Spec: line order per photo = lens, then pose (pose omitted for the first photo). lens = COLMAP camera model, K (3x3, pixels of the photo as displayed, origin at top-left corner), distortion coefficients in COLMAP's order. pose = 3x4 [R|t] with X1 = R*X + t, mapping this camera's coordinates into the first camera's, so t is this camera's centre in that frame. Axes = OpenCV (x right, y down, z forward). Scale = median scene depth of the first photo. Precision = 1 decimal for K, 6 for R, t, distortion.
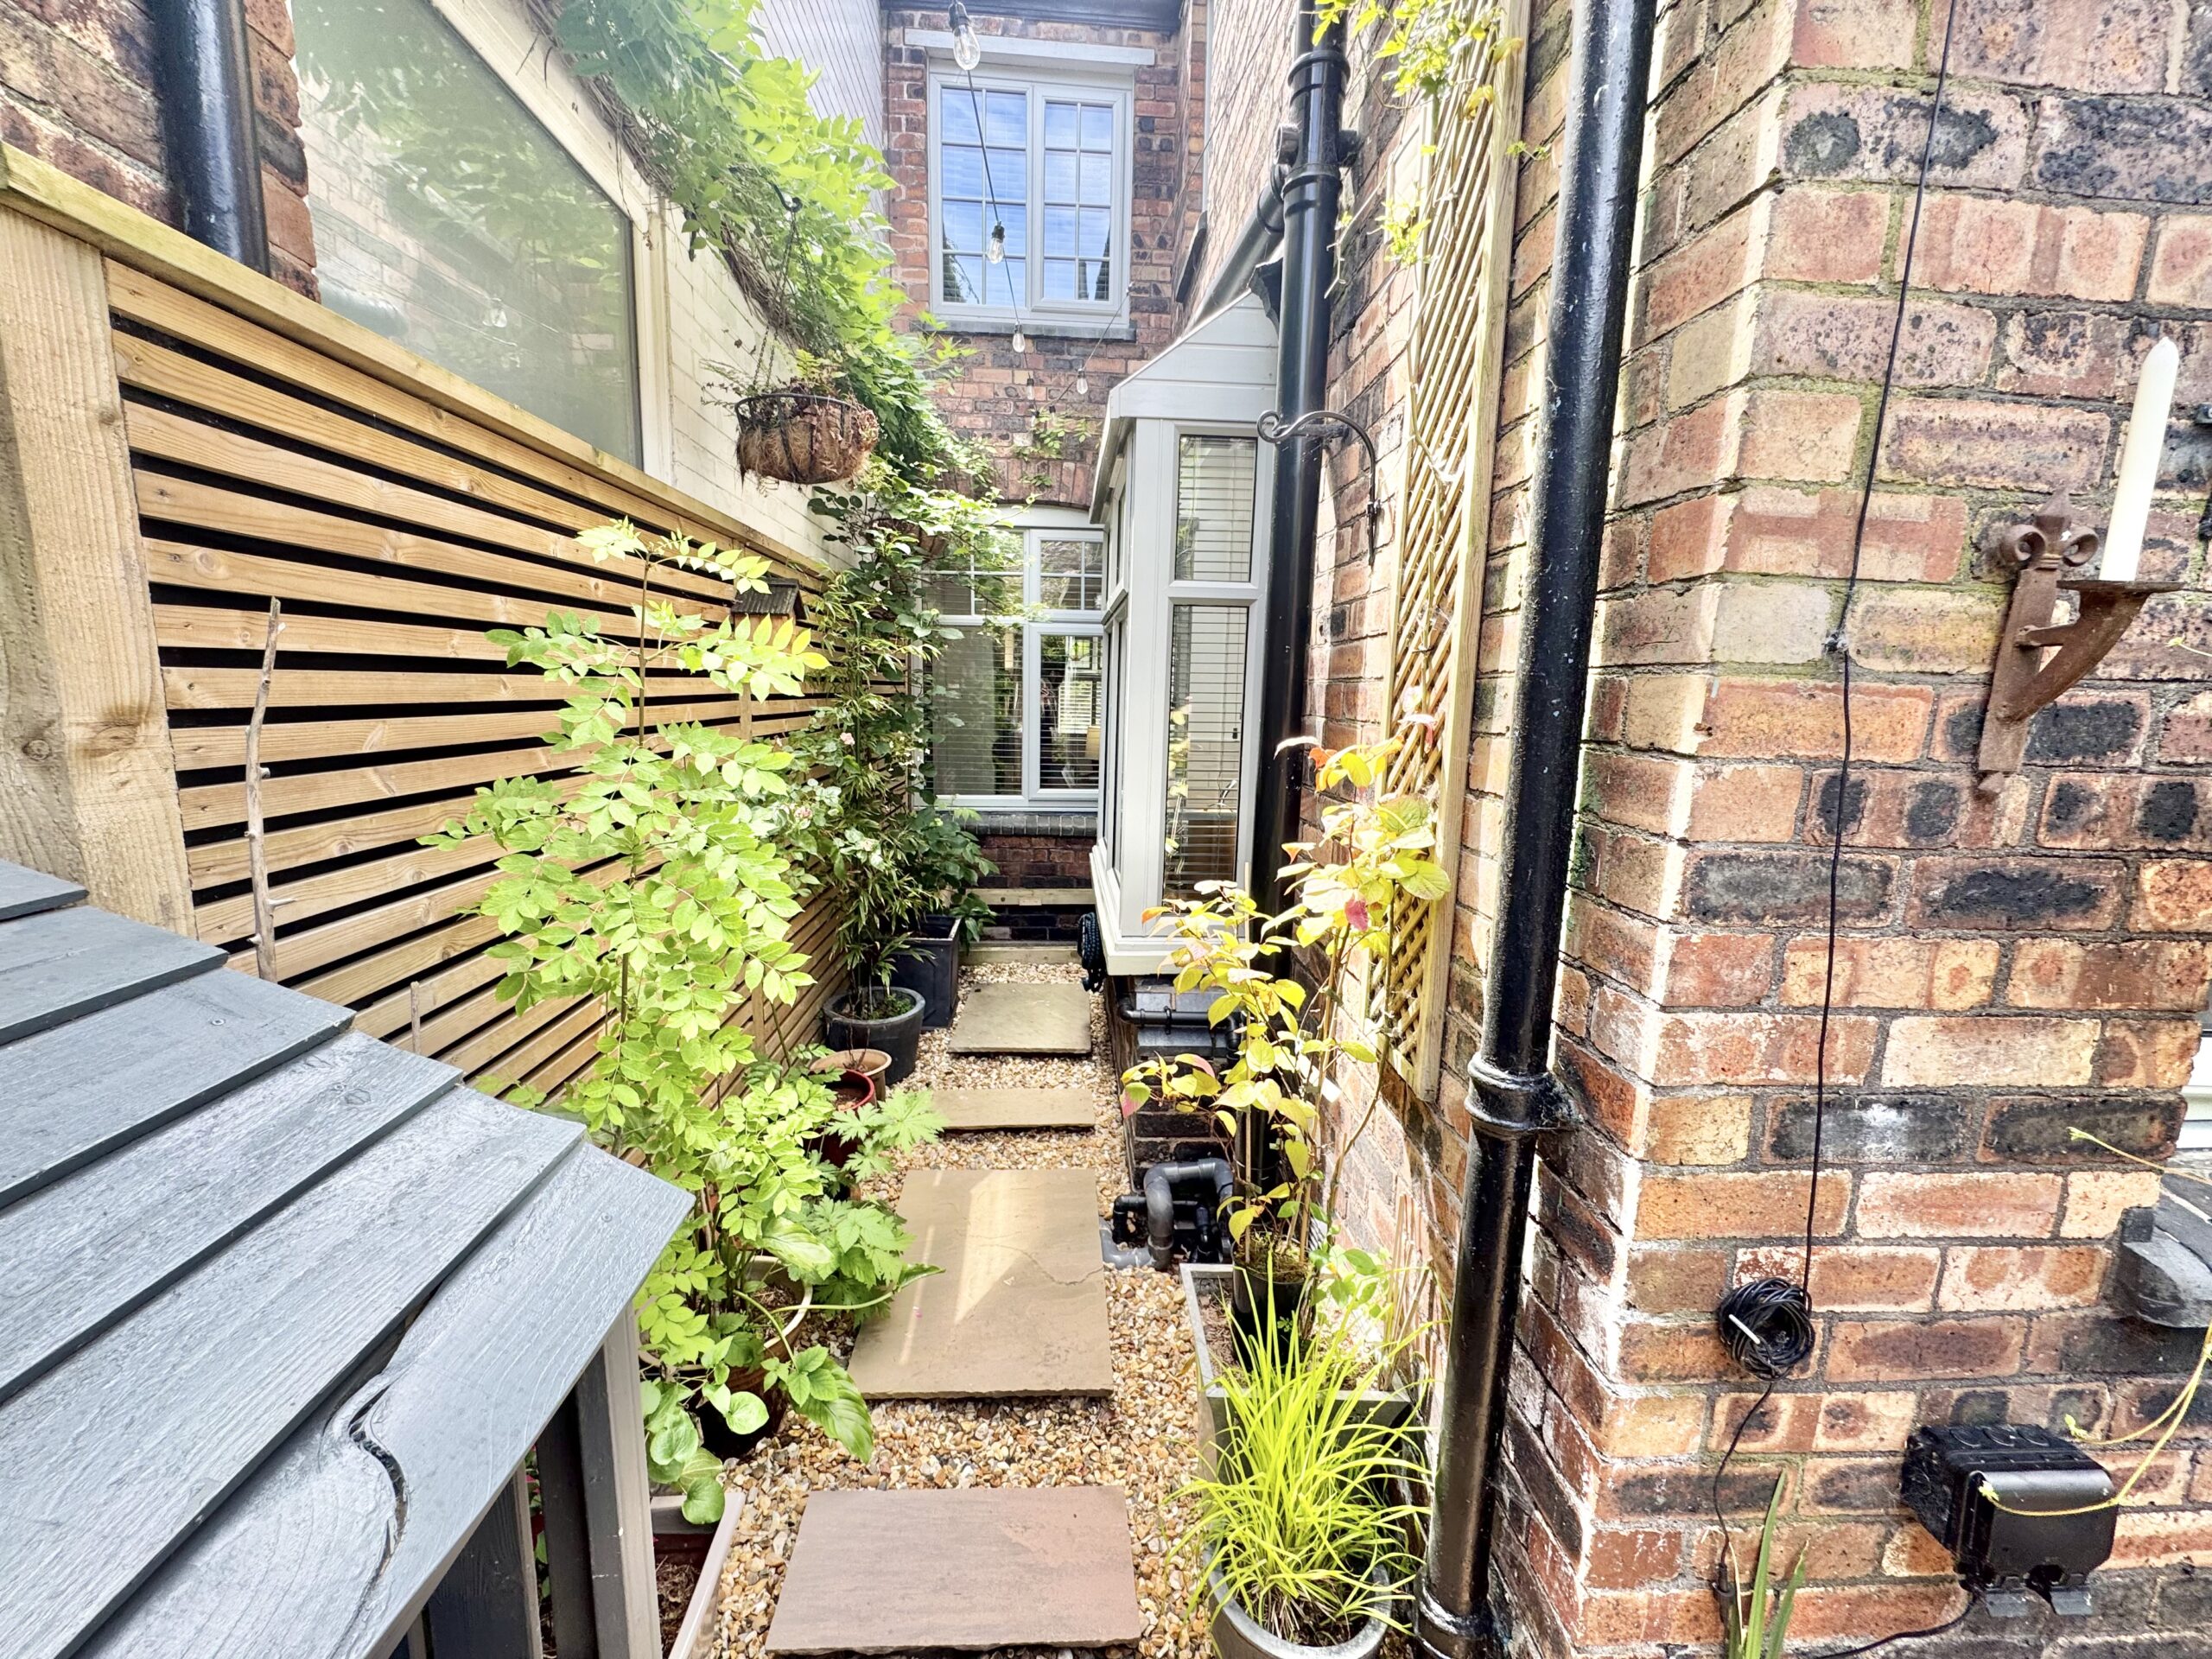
lens RADIAL K [[878.0, 0, 1107.6], [0, 878.0, 826.7], [0, 0, 1]] dist [-0.005117, 0.000872]
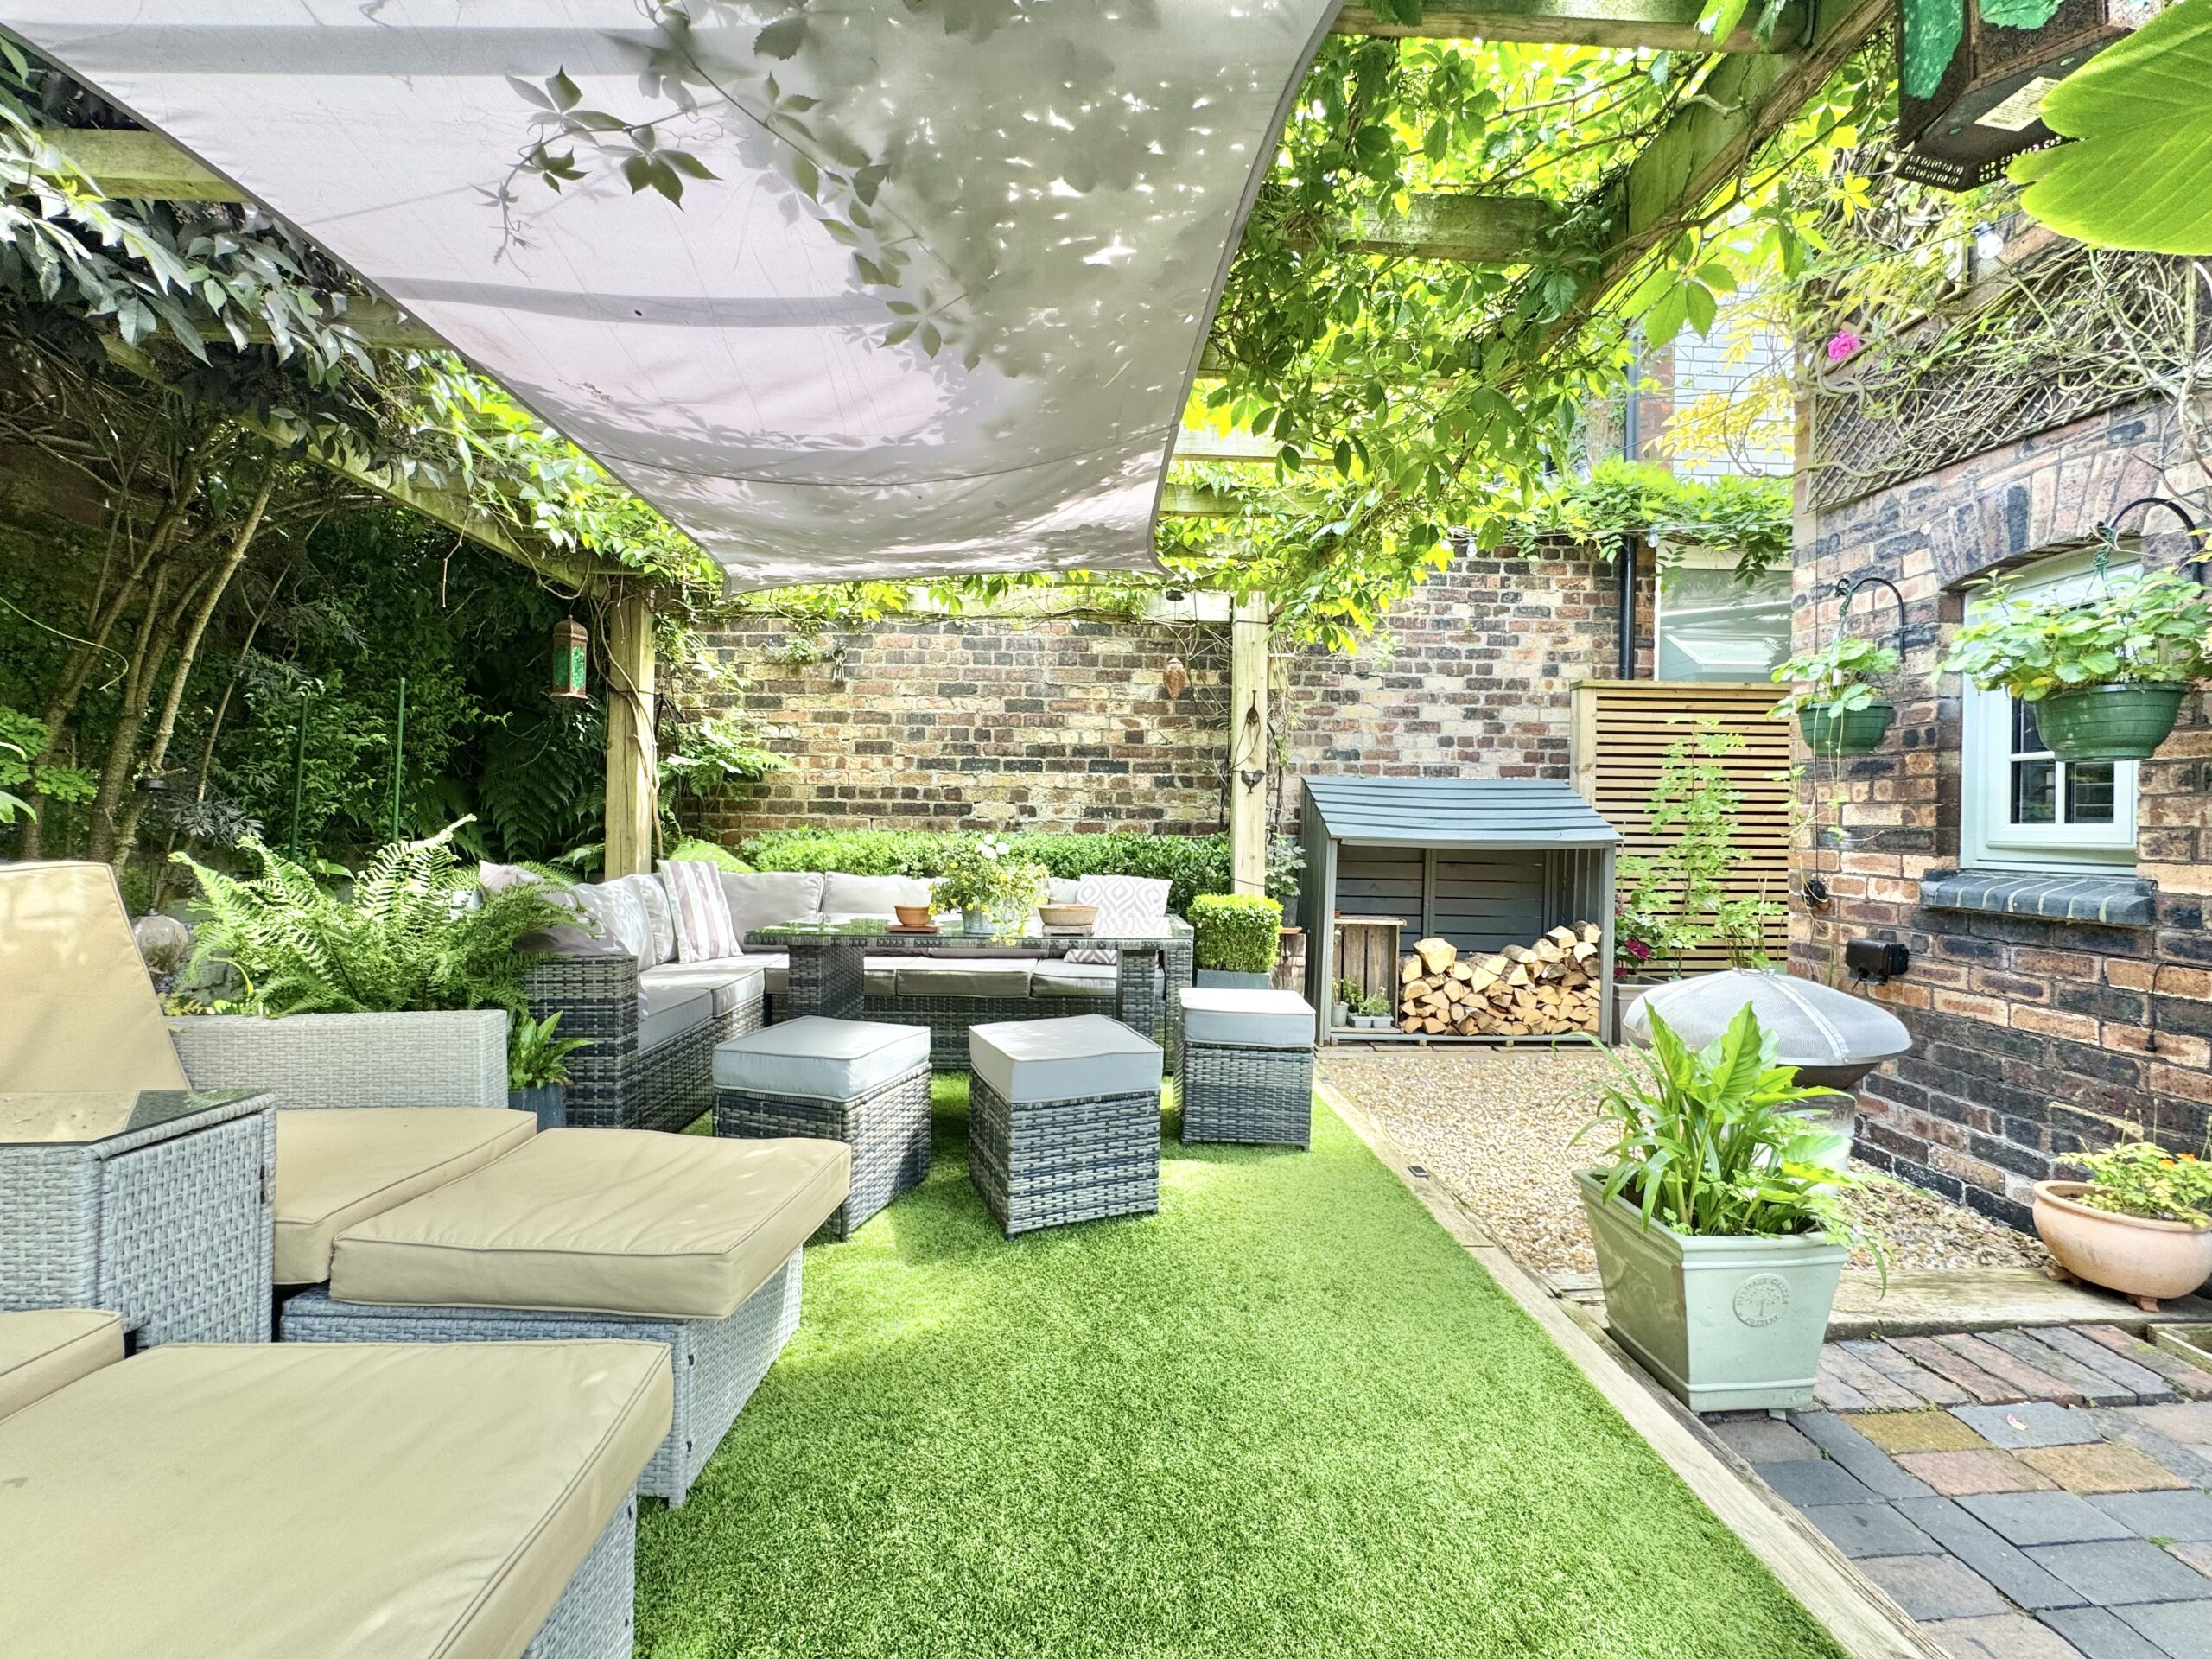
lens RADIAL K [[878.0, 0, 1113.1], [0, 878.0, 828.1], [0, 0, 1]] dist [-0.005117, 0.000872]
pose [[-0.008145, -0.018746, -0.999791, 4.422625], [-0.166099, 0.985960, -0.017133, 0.854155], [0.986075, 0.165925, -0.011145, -1.854765]]
